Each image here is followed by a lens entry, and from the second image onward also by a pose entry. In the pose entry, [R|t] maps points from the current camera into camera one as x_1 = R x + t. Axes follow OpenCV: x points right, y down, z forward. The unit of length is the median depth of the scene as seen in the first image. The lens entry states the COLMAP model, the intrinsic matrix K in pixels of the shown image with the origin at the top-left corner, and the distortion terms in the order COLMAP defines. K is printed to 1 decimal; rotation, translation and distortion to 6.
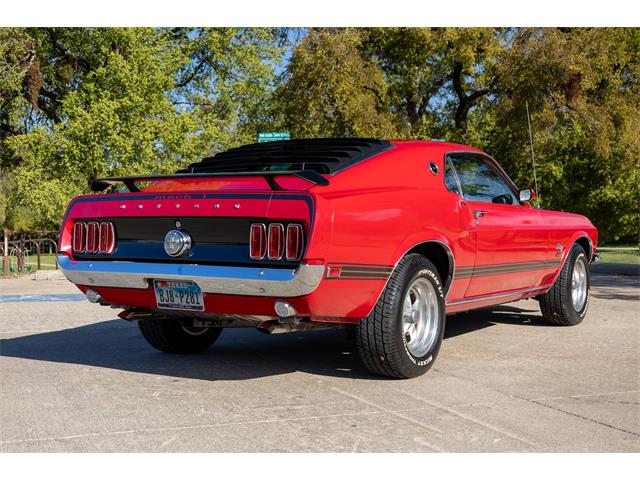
lens RADIAL K [[904.8, 0, 320.0], [0, 904.8, 240.0], [0, 0, 1]] dist [0.022491, -0.002263]
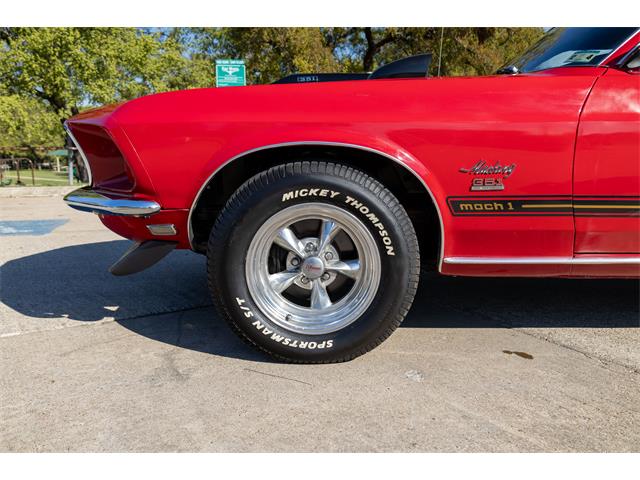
lens RADIAL K [[565.6, 0, 320.0], [0, 565.6, 240.0], [0, 0, 1]] dist [-0.000035, -0.006575]
pose [[0.984375, -0.017064, 0.175256, -0.170295], [-0.007182, 0.990574, 0.136790, 0.007537], [-0.175938, -0.135911, 0.974974, 0.723593]]
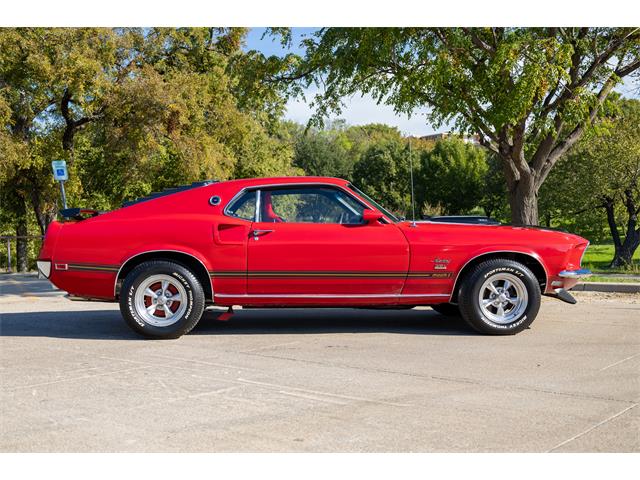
lens RADIAL K [[829.2, 0, 320.0], [0, 829.2, 240.0], [0, 0, 1]] dist [0.026139, 0.017592]
pose [[0.882279, -0.015454, 0.470473, -0.193057], [0.018938, 0.999817, -0.002672, -0.006503], [-0.470346, 0.011267, 0.882410, -0.205214]]
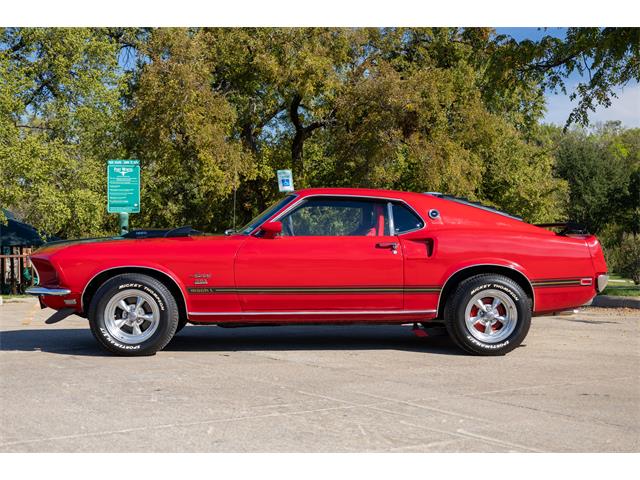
lens RADIAL K [[939.9, 0, 320.0], [0, 939.9, 240.0], [0, 0, 1]] dist [0.025217, 0.009236]
pose [[0.977504, 0.006286, 0.210823, -0.144626], [0.000001, 0.999556, -0.029812, 0.001272], [-0.210916, 0.029142, 0.977070, -0.140933]]
